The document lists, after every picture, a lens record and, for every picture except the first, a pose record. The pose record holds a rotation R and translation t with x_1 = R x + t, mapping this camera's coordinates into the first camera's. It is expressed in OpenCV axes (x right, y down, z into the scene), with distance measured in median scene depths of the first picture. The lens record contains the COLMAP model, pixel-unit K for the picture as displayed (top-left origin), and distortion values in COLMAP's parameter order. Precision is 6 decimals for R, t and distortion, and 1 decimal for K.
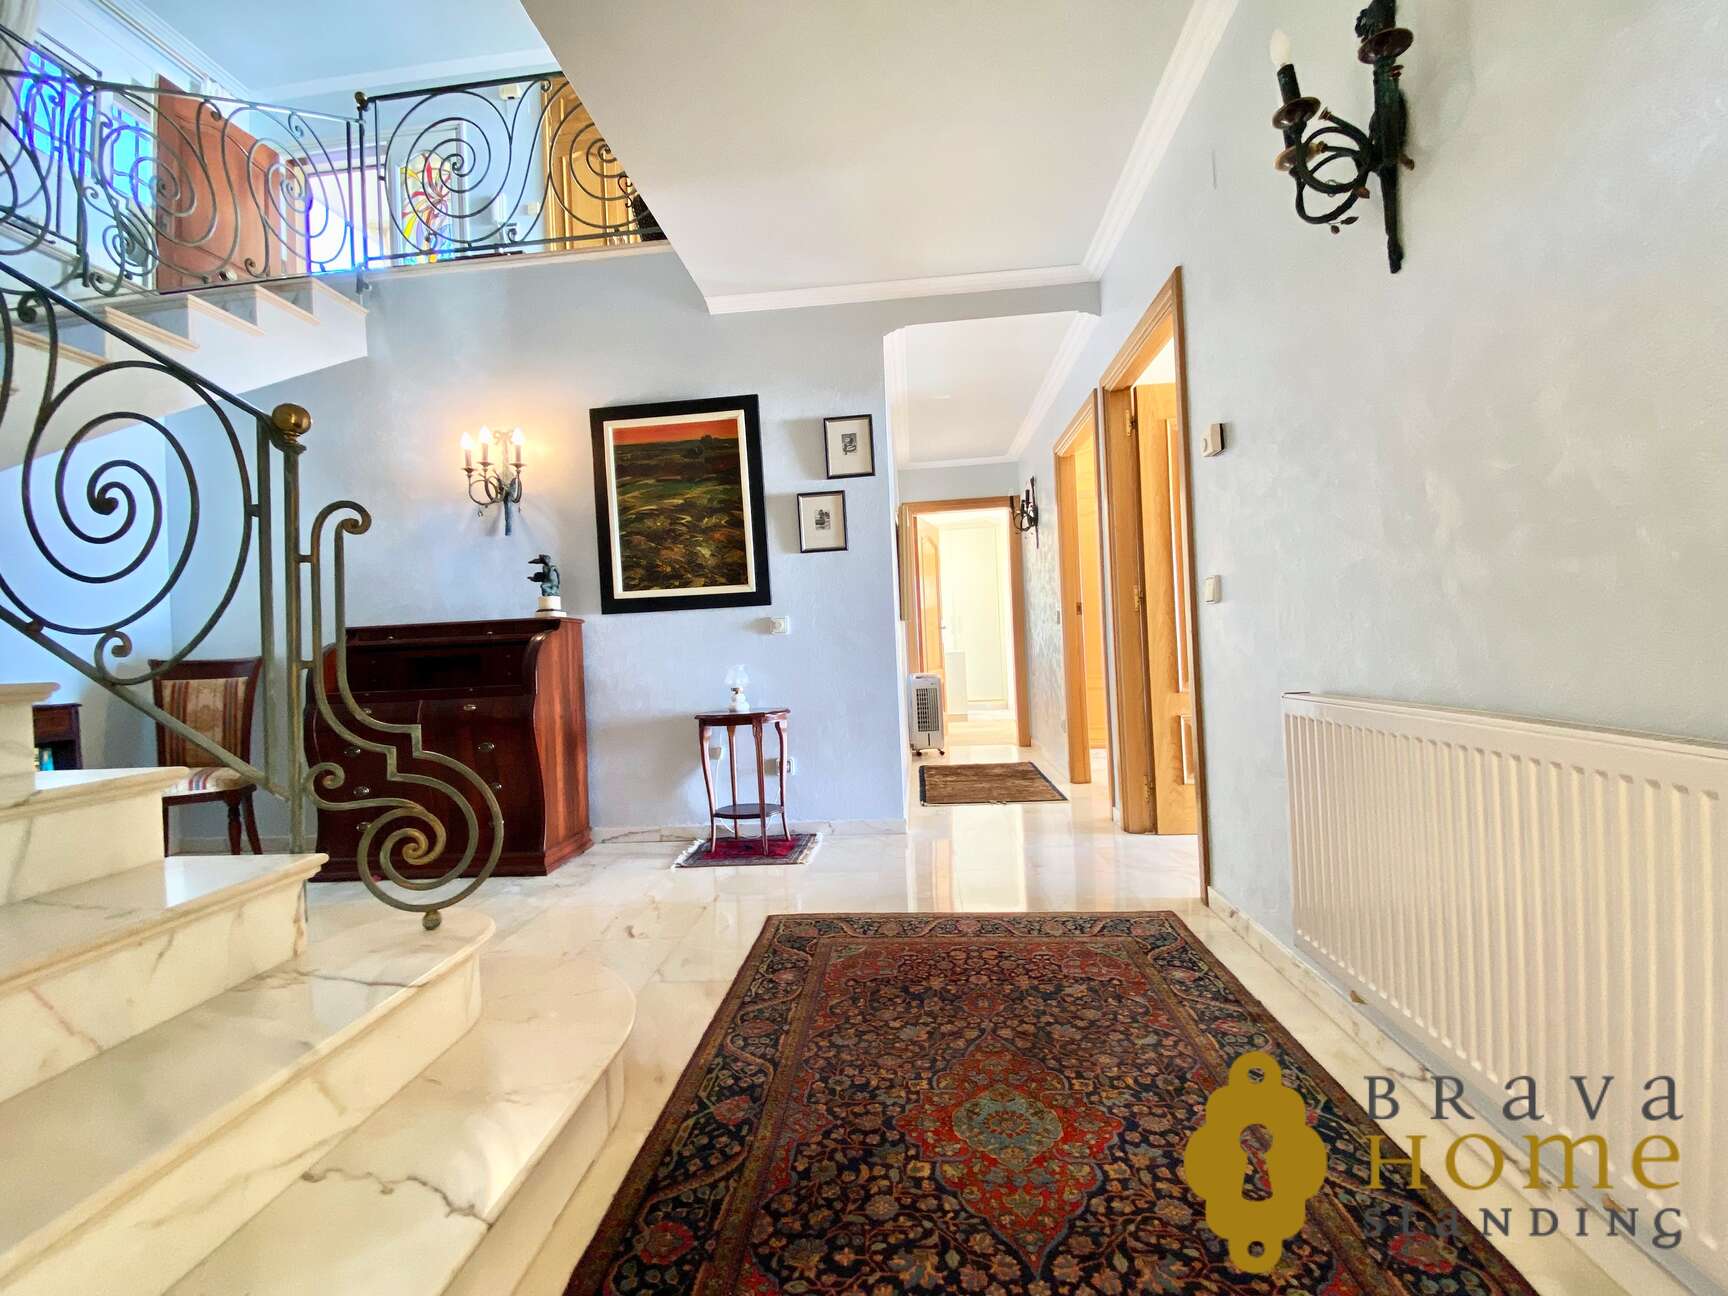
lens RADIAL K [[712.1, 0, 856.6], [0, 712.1, 645.6], [0, 0, 1]] dist [0.003209, -0.004437]
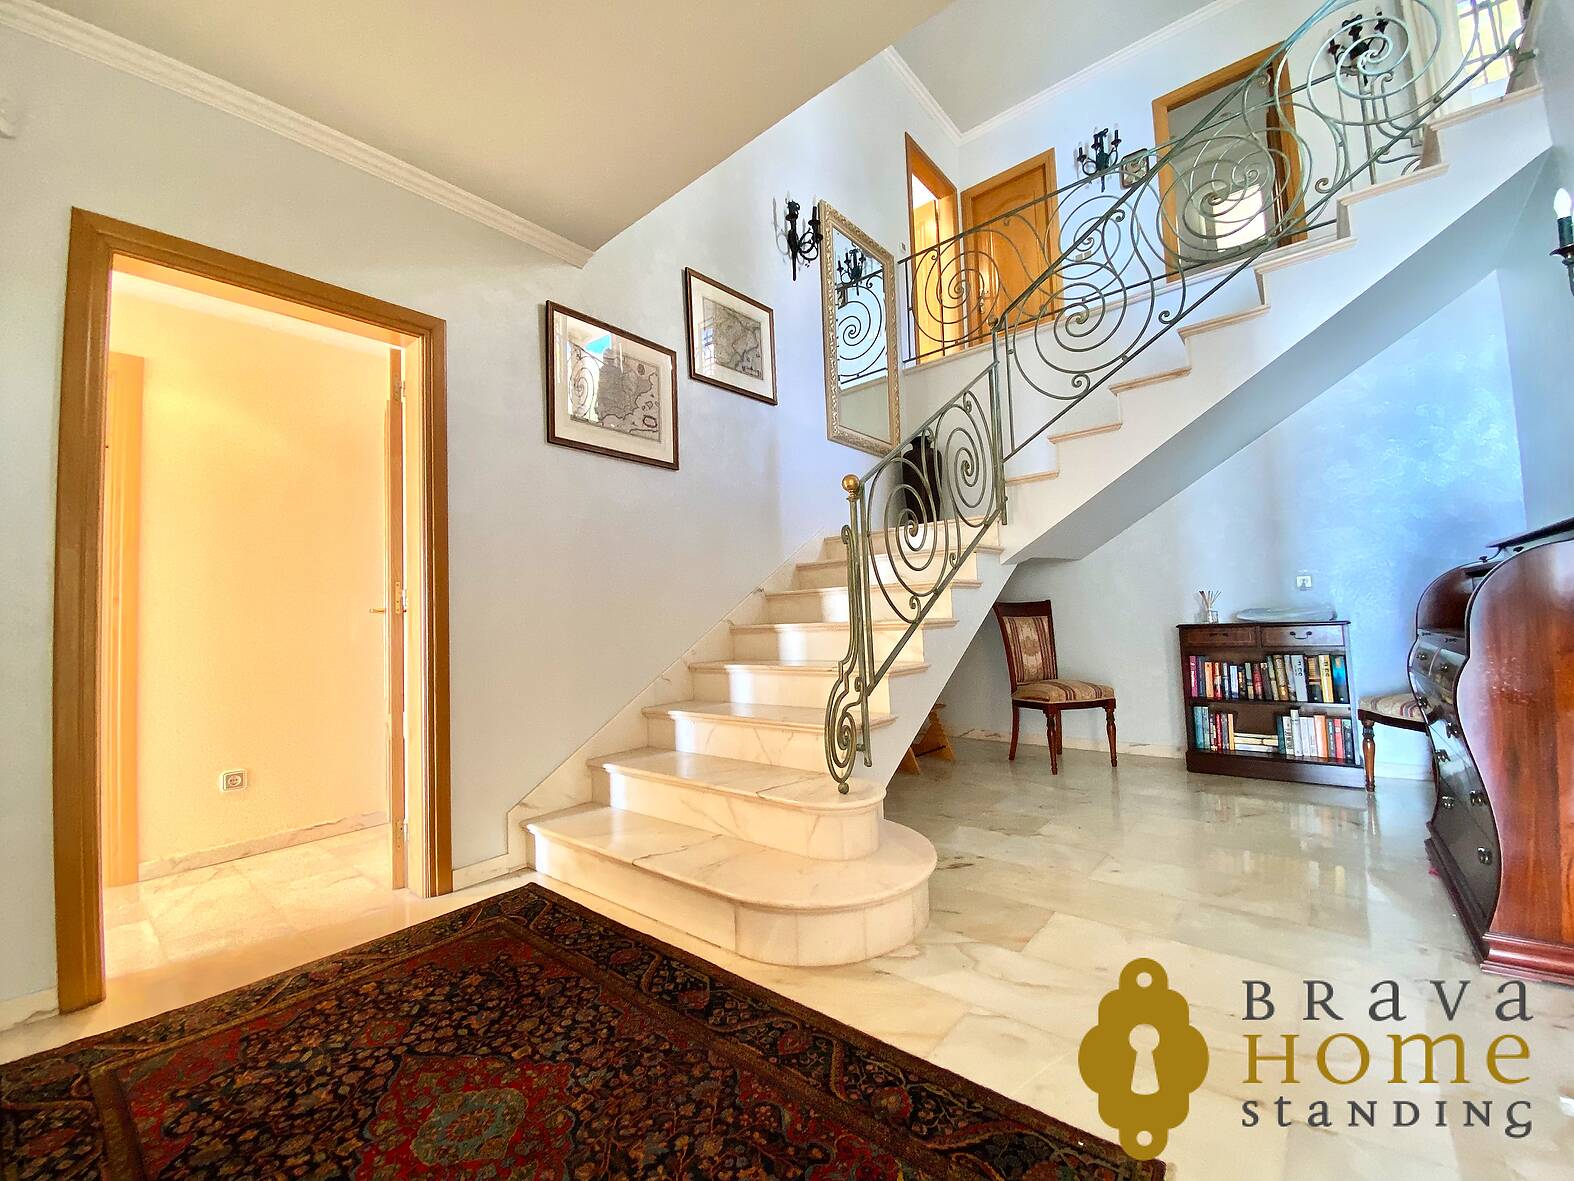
lens RADIAL K [[648.6, 0, 779.4], [0, 648.6, 582.6], [0, 0, 1]] dist [0.003209, -0.004437]
pose [[-0.578350, 0.031685, -0.815173, 0.715136], [0.071432, 0.997374, -0.011912, -0.058203], [0.812656, -0.065119, -0.579094, 2.026169]]
